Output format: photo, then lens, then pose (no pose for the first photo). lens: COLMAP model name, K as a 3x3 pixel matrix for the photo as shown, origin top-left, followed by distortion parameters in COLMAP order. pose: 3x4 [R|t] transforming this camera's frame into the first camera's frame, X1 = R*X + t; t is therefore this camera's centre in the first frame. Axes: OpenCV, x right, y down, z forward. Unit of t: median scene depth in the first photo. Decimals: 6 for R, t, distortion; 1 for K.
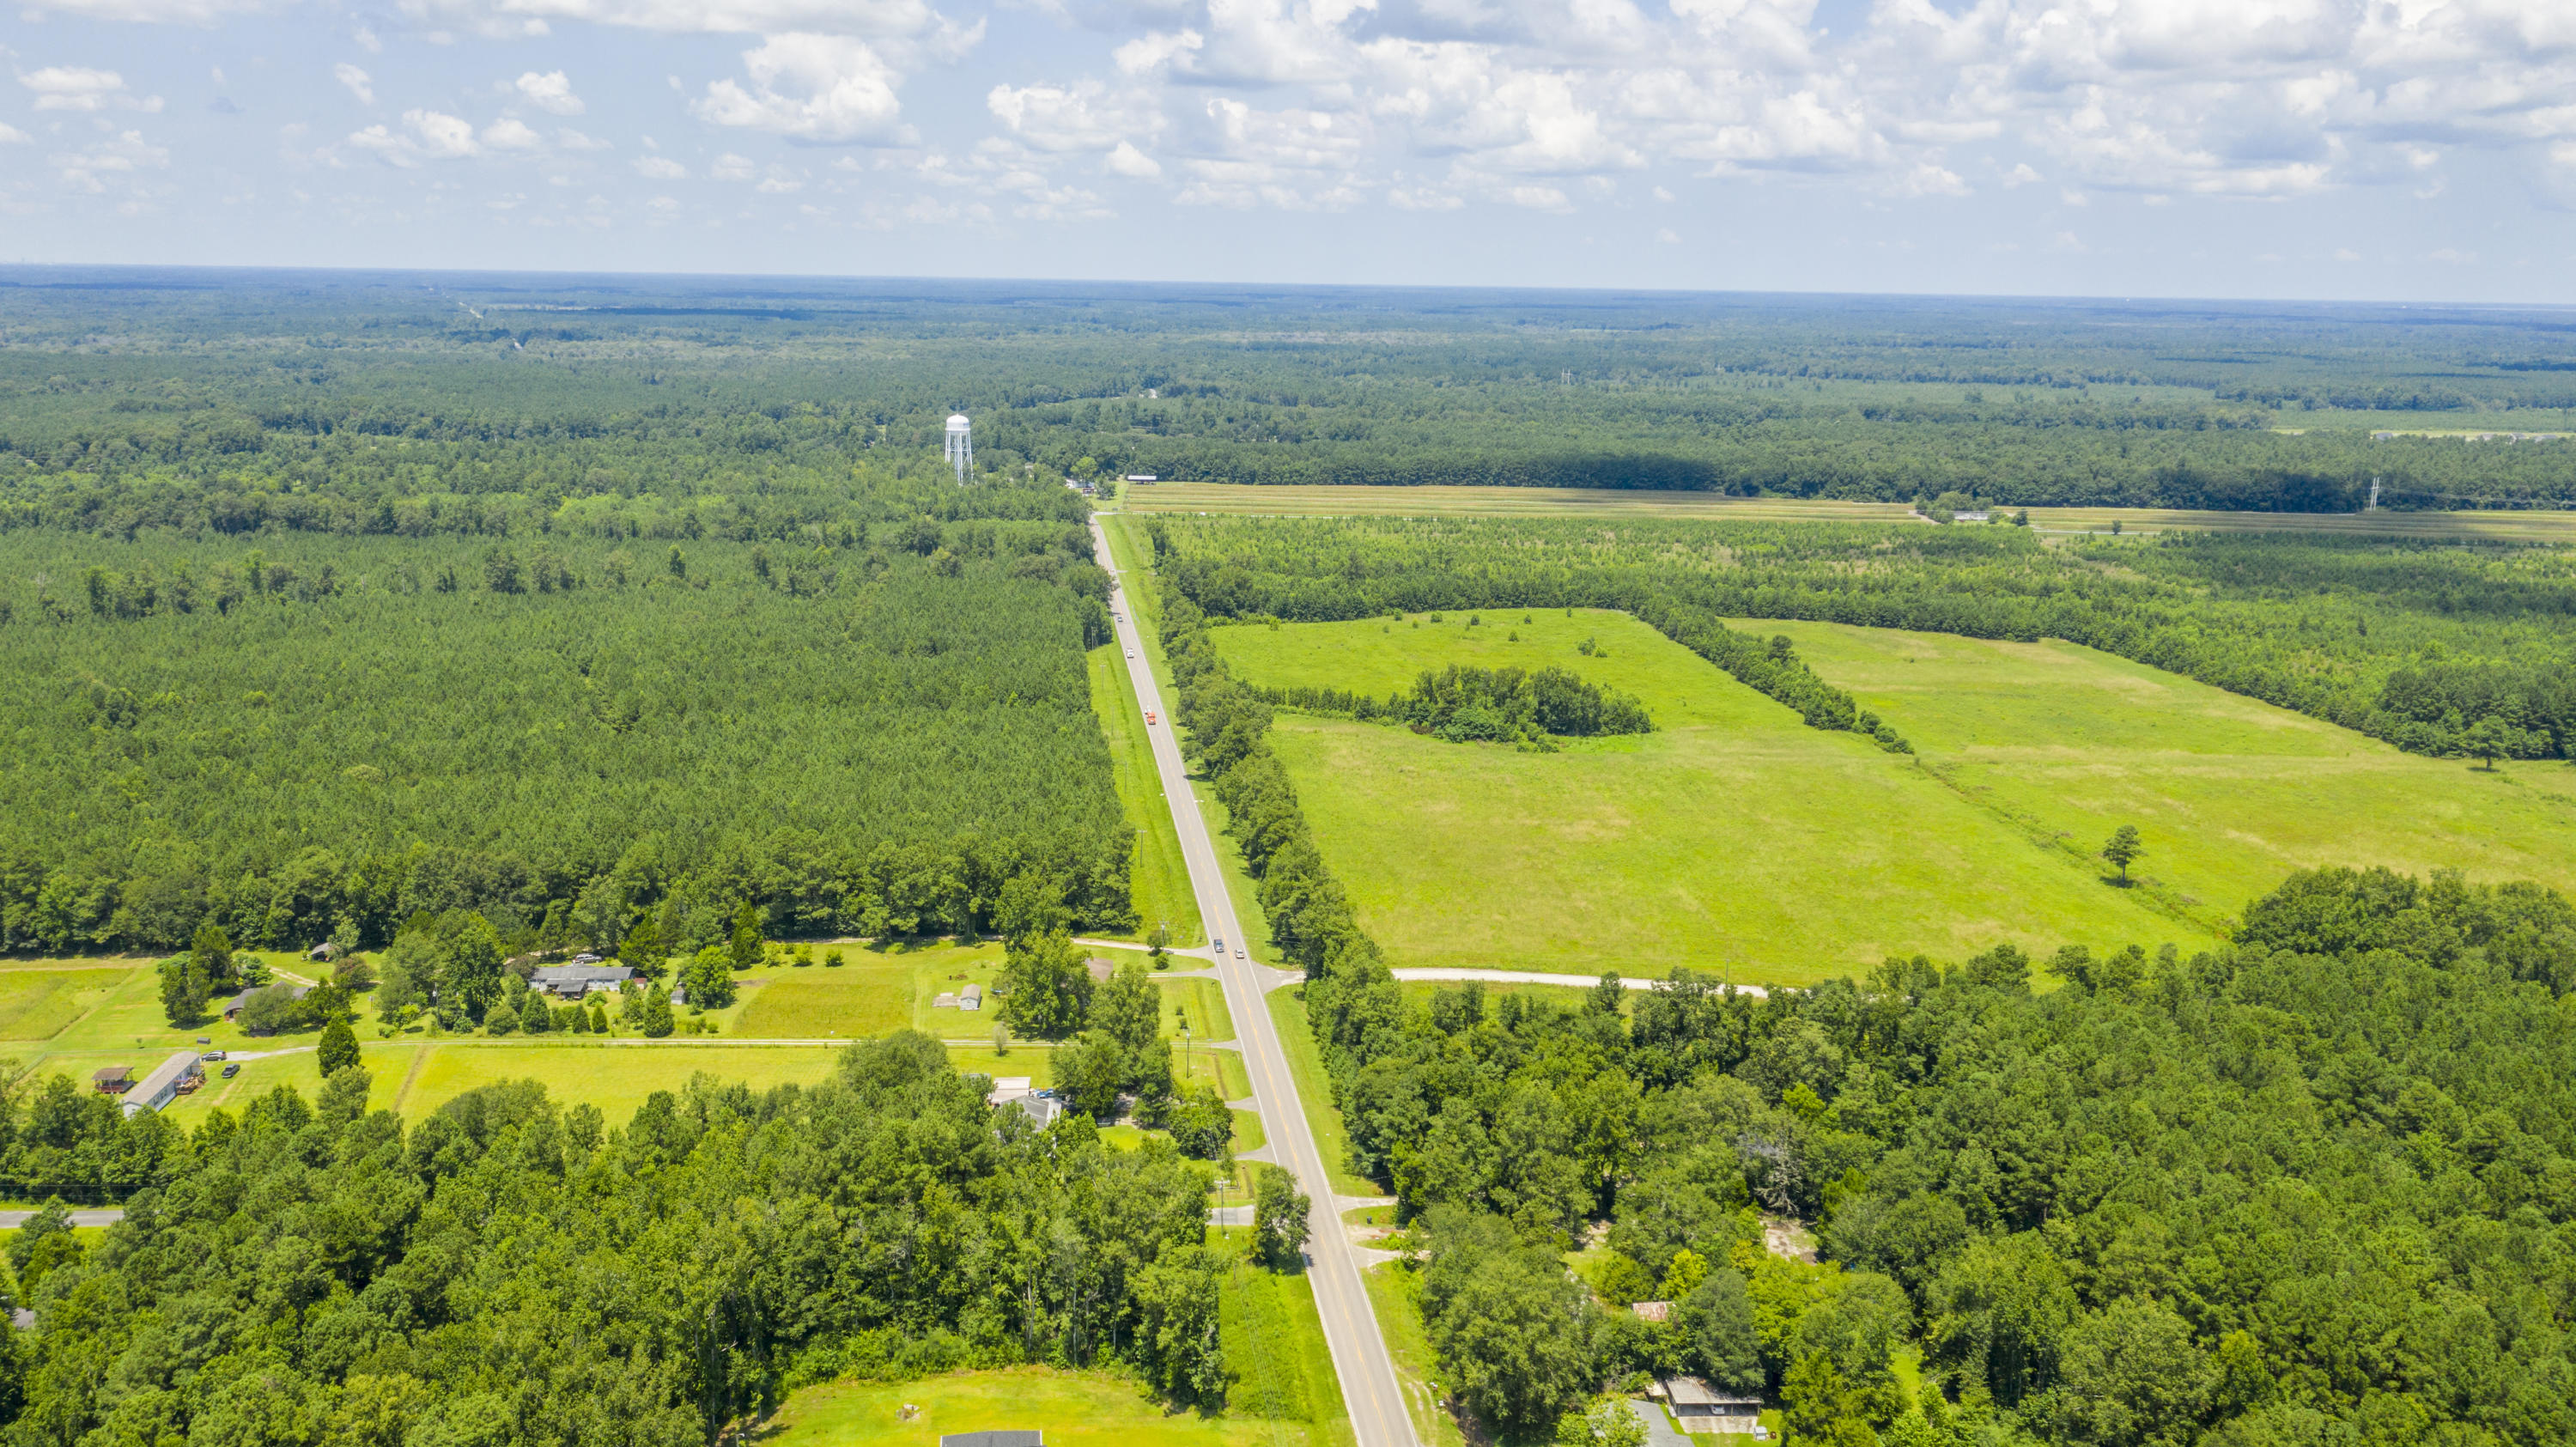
lens RADIAL K [[2044.1, 0, 1284.1], [0, 2044.1, 735.1], [0, 0, 1]] dist [-0.004619, 0.008108]
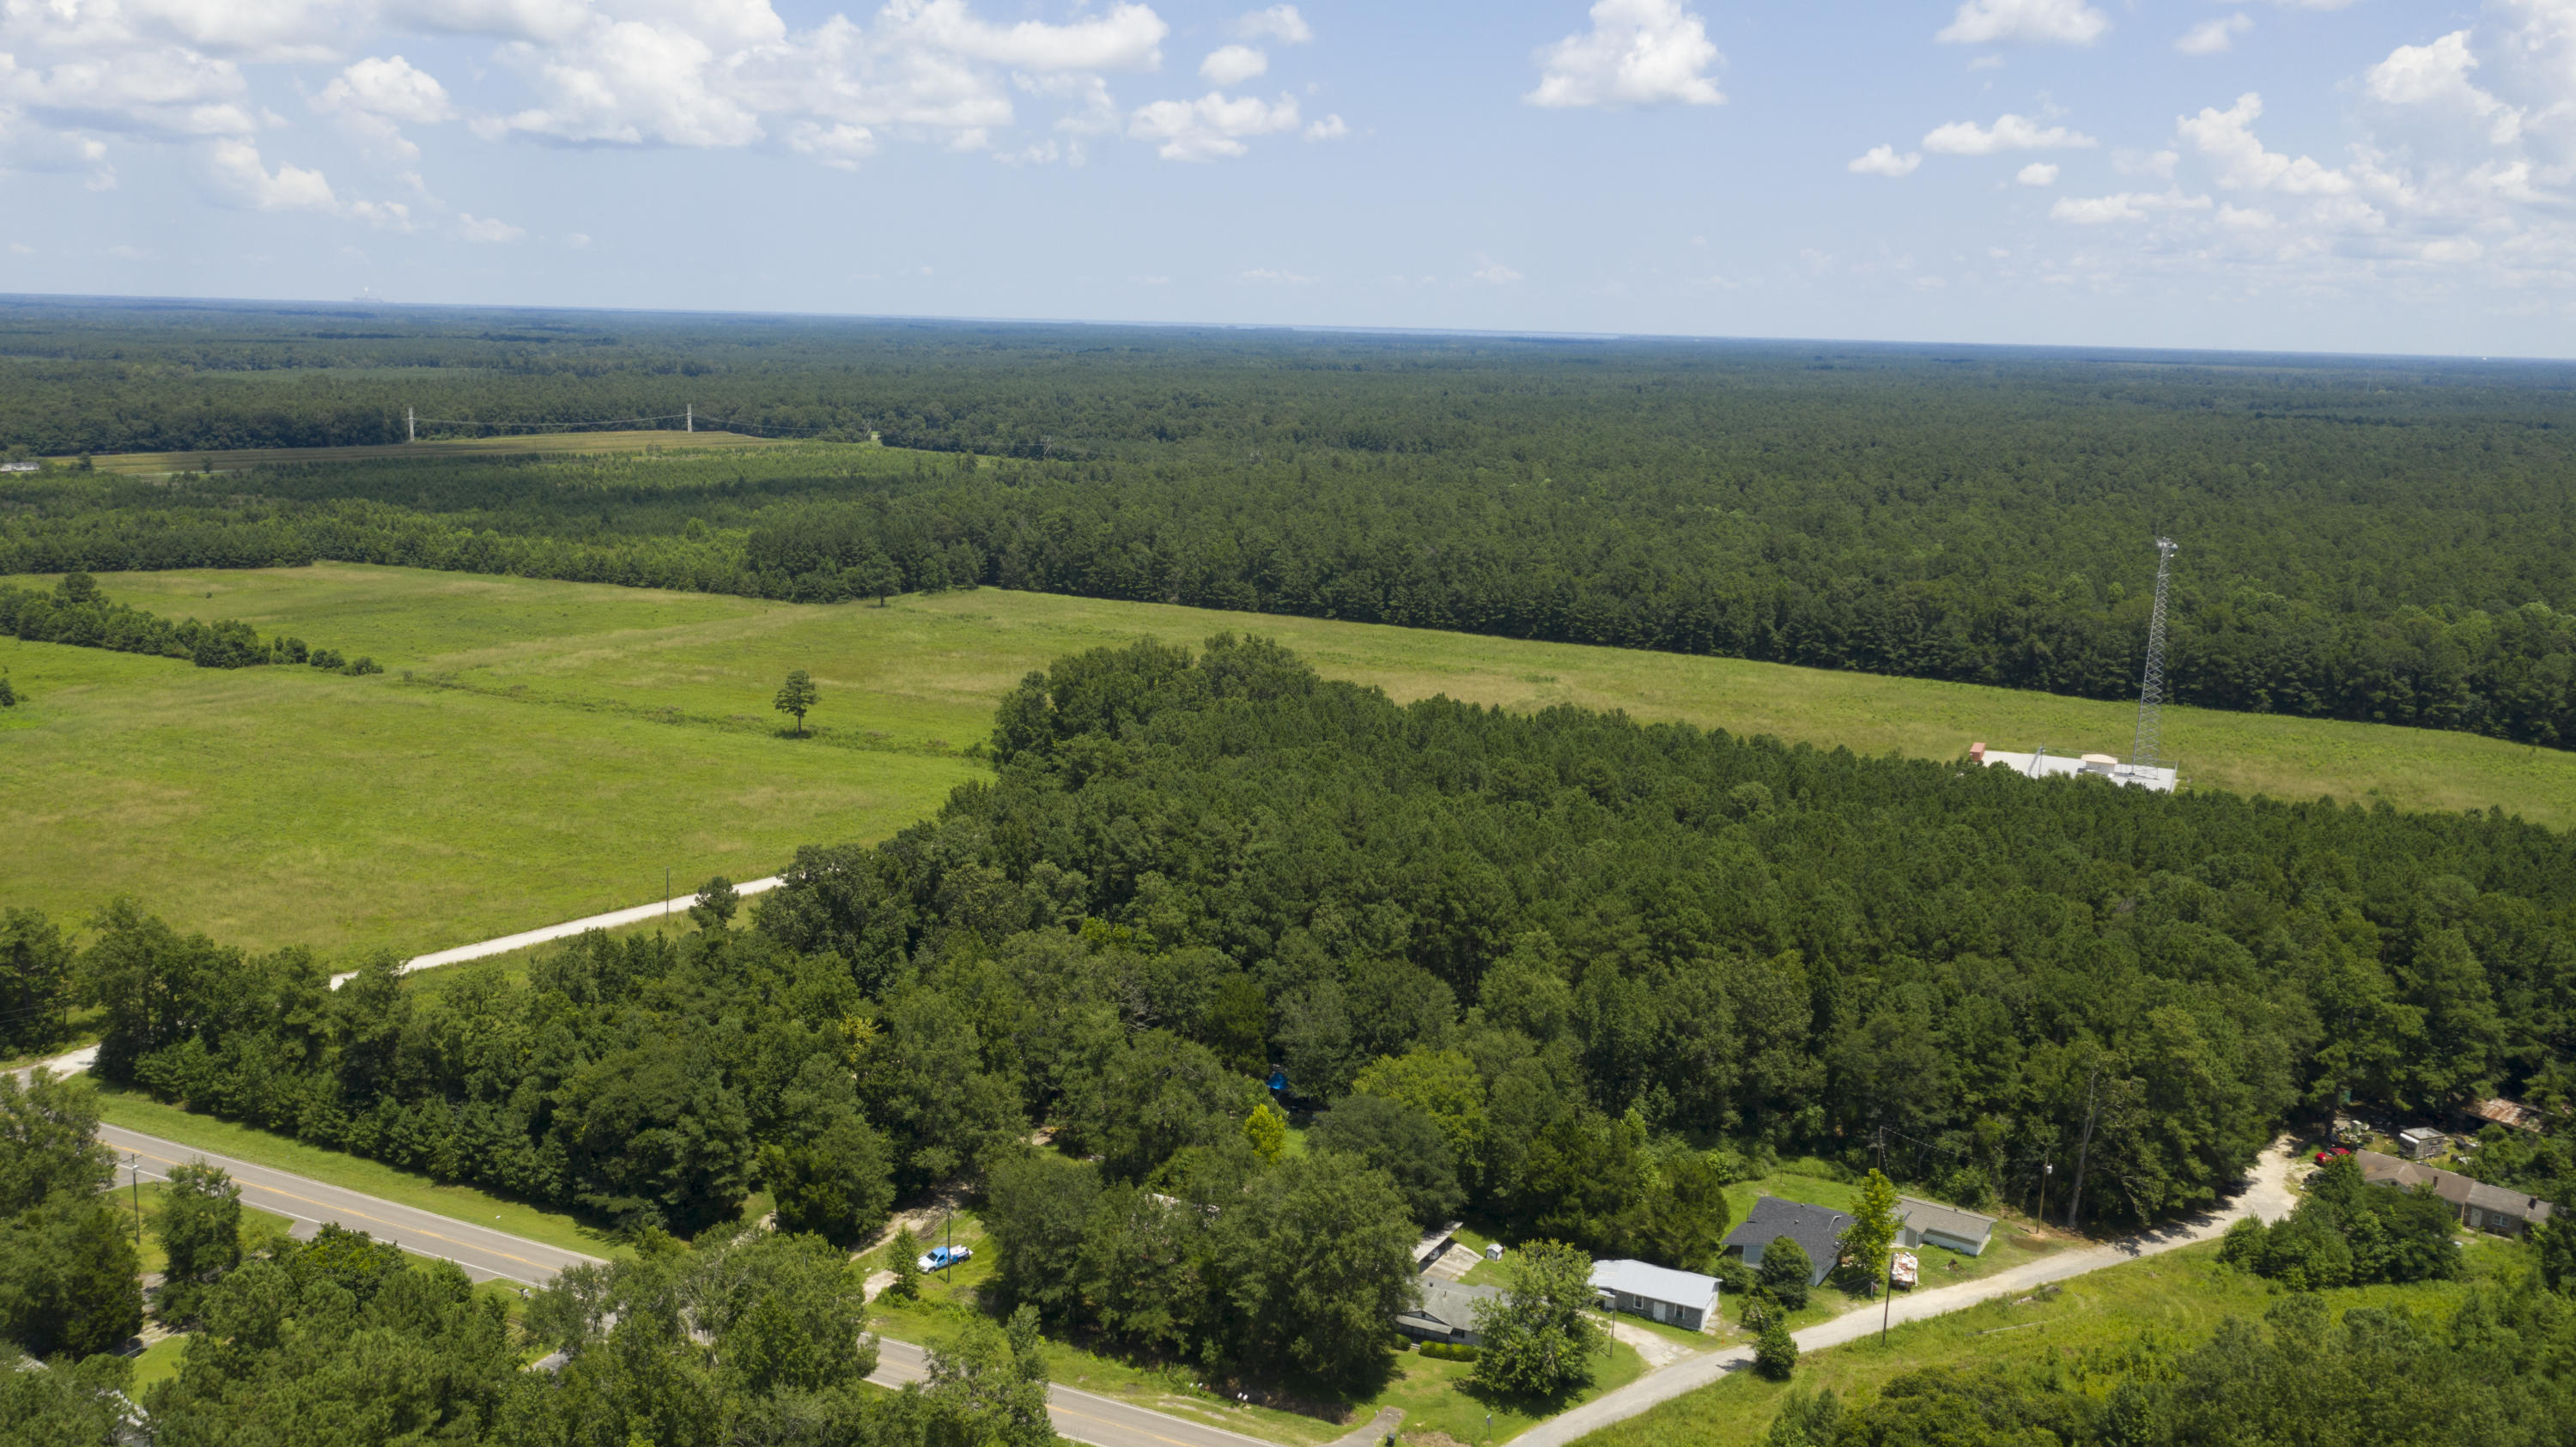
lens RADIAL K [[2044.1, 0, 1284.1], [0, 2044.1, 735.1], [0, 0, 1]] dist [-0.004619, 0.008108]
pose [[0.530163, -0.170428, 0.830591, -0.089985], [0.169397, 0.981132, 0.093191, 0.009016], [-0.830802, 0.091293, 0.549030, 0.118201]]
